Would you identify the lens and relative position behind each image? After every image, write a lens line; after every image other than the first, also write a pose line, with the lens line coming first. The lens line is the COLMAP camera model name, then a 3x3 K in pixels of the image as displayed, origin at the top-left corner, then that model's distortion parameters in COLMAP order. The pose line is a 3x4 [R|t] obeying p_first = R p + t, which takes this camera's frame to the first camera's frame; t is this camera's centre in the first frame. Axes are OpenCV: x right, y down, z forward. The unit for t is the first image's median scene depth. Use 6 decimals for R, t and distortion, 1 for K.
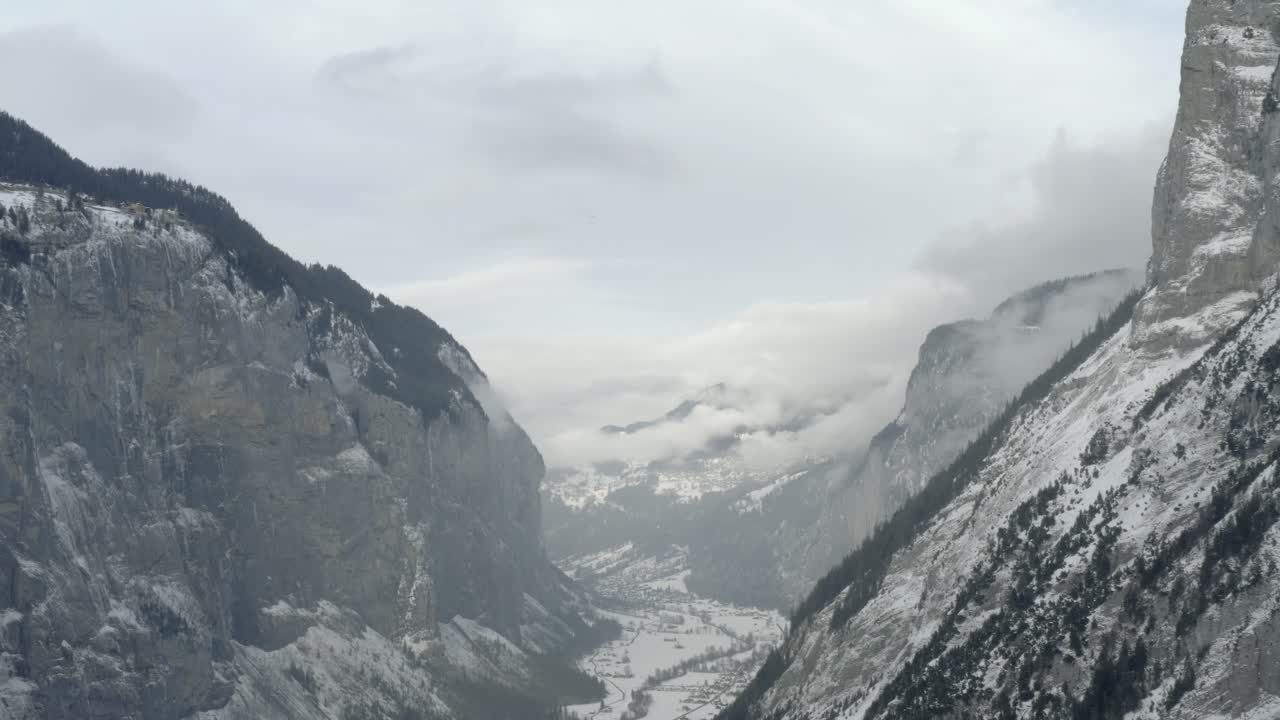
lens RADIAL K [[514.2, 0, 638.3], [0, 514.2, 387.4], [0, 0, 1]] dist [-0.023094, 0.000117]
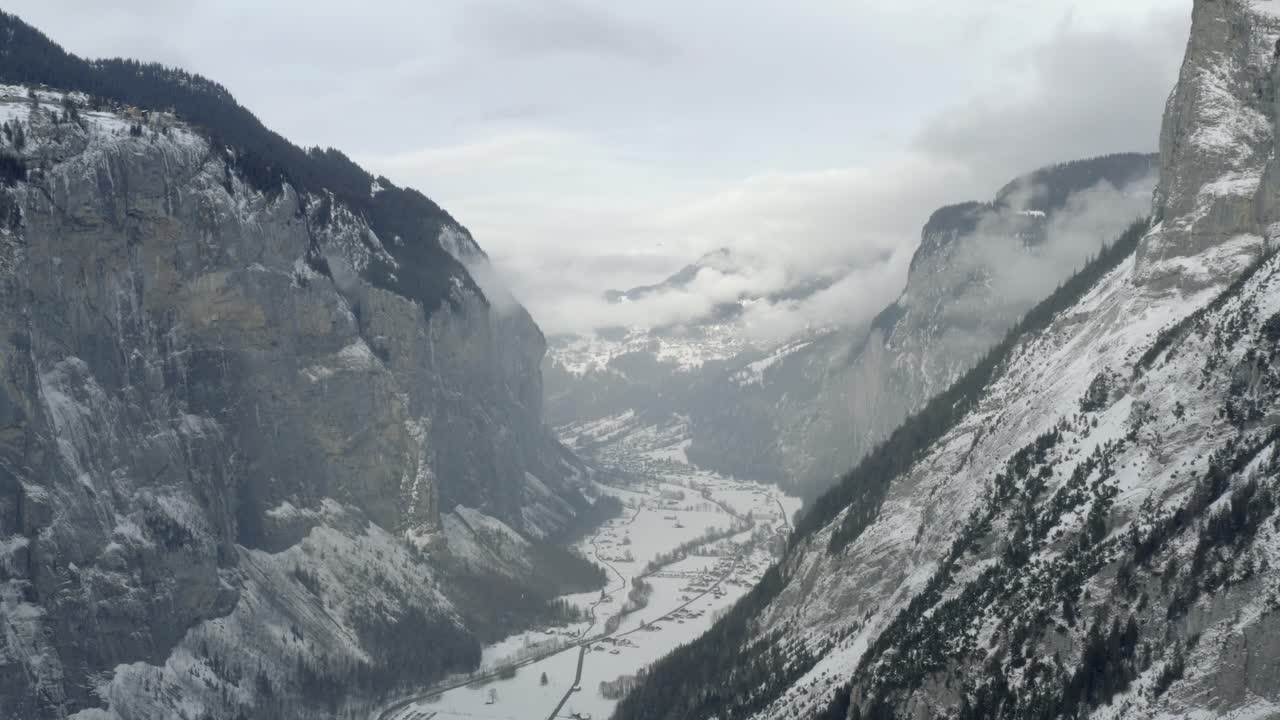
lens RADIAL K [[514.2, 0, 638.3], [0, 514.2, 399.3], [0, 0, 1]] dist [-0.023094, 0.000117]
pose [[0.999992, 0.004037, -0.000201, -0.001391], [-0.004027, 0.999268, 0.038051, 0.158186], [0.000355, -0.038050, 0.999276, -0.003705]]
